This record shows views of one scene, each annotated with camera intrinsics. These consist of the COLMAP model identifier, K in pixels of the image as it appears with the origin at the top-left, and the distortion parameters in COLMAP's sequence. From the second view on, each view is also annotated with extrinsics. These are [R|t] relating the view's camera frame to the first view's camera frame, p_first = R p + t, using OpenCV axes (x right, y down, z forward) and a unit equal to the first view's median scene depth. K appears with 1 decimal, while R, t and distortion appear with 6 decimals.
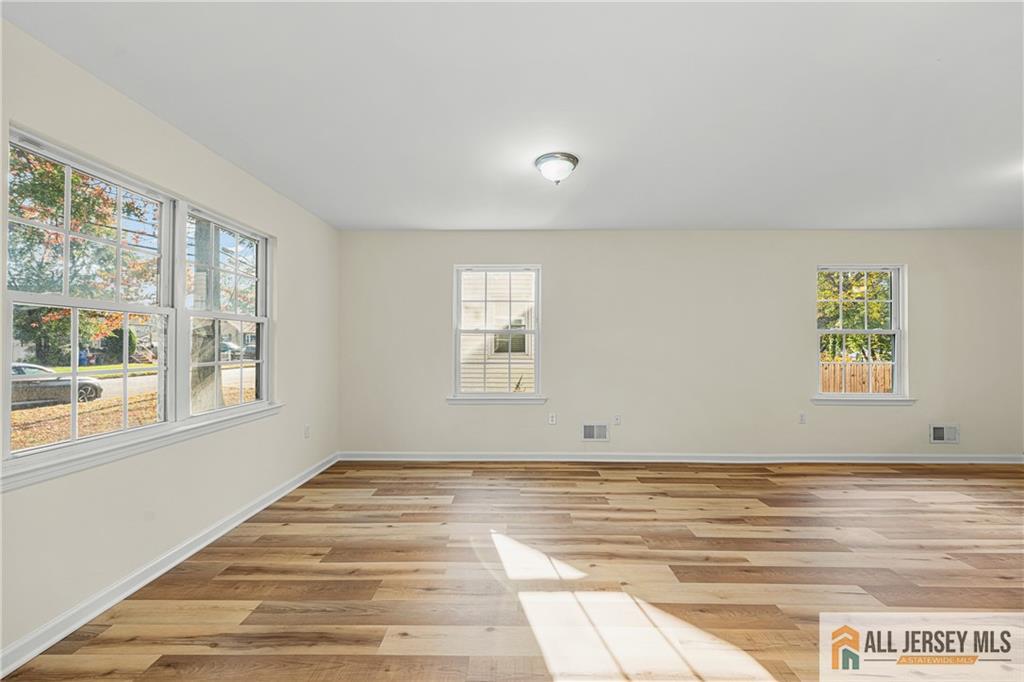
lens RADIAL K [[424.5, 0, 511.7], [0, 424.5, 334.2], [0, 0, 1]] dist [-0.000821, -0.000006]
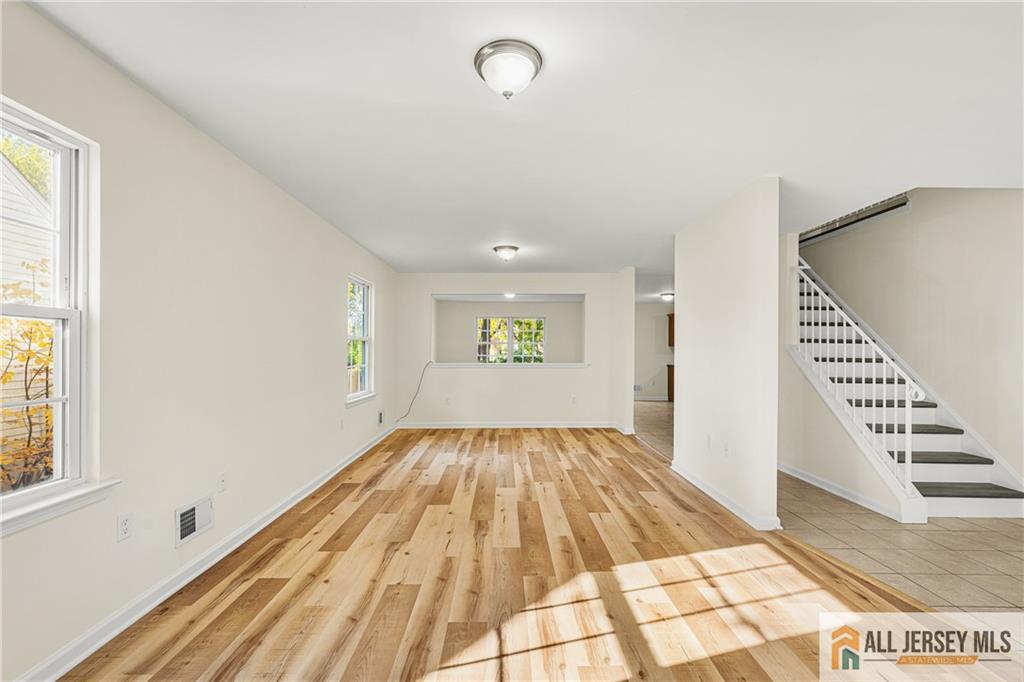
lens RADIAL K [[440.2, 0, 508.7], [0, 440.2, 348.1], [0, 0, 1]] dist [0.000611, 0.000203]
pose [[-0.026348, 0.002794, 0.999649, -0.466322], [-0.032087, 0.999478, -0.003639, 0.016227], [-0.999138, -0.032172, -0.026245, 0.850603]]
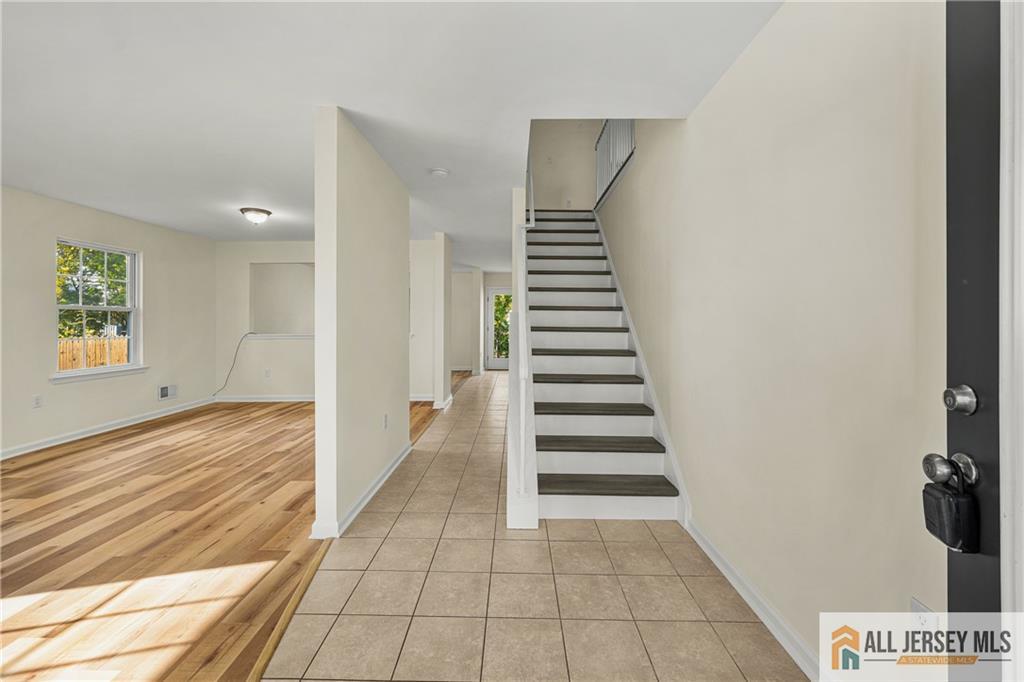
lens RADIAL K [[407.2, 0, 510.2], [0, 407.2, 321.1], [0, 0, 1]] dist [0.001332, 0.000140]
pose [[-0.004879, 0.000159, 0.999988, -0.259788], [-0.026330, 0.999653, -0.000287, -0.001395], [-0.999641, -0.026331, -0.004873, -0.005759]]
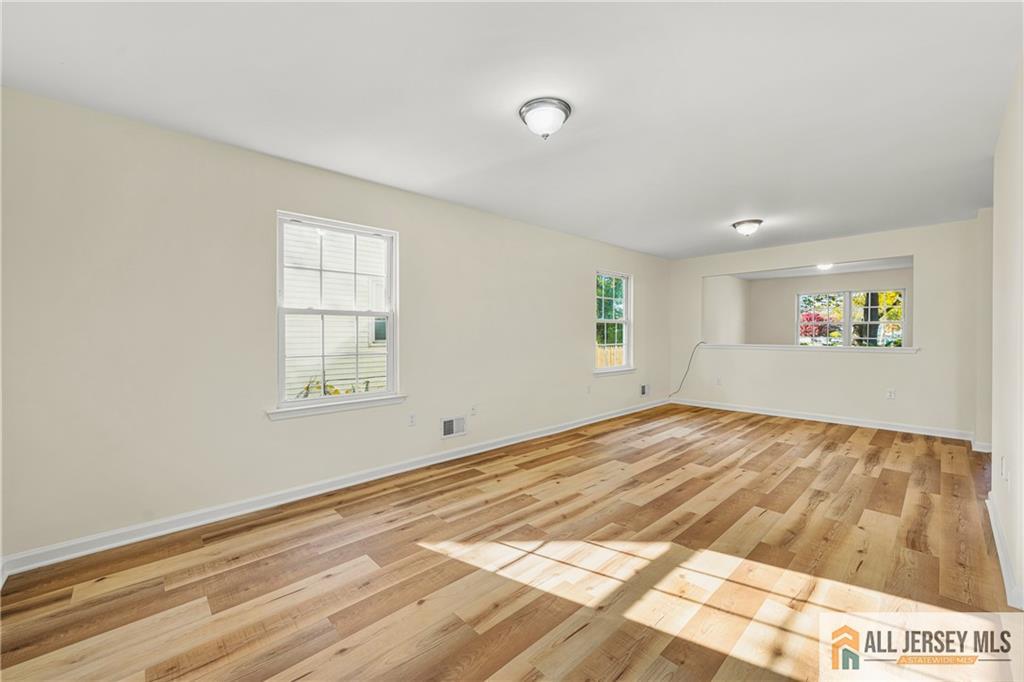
lens RADIAL K [[403.2, 0, 511.7], [0, 403.2, 334.3], [0, 0, 1]] dist [-0.000653, -0.000073]
pose [[0.720876, -0.006080, 0.693038, -0.416065], [-0.017136, 0.999499, 0.026593, 0.009490], [-0.692852, -0.031046, 0.720411, 0.394537]]
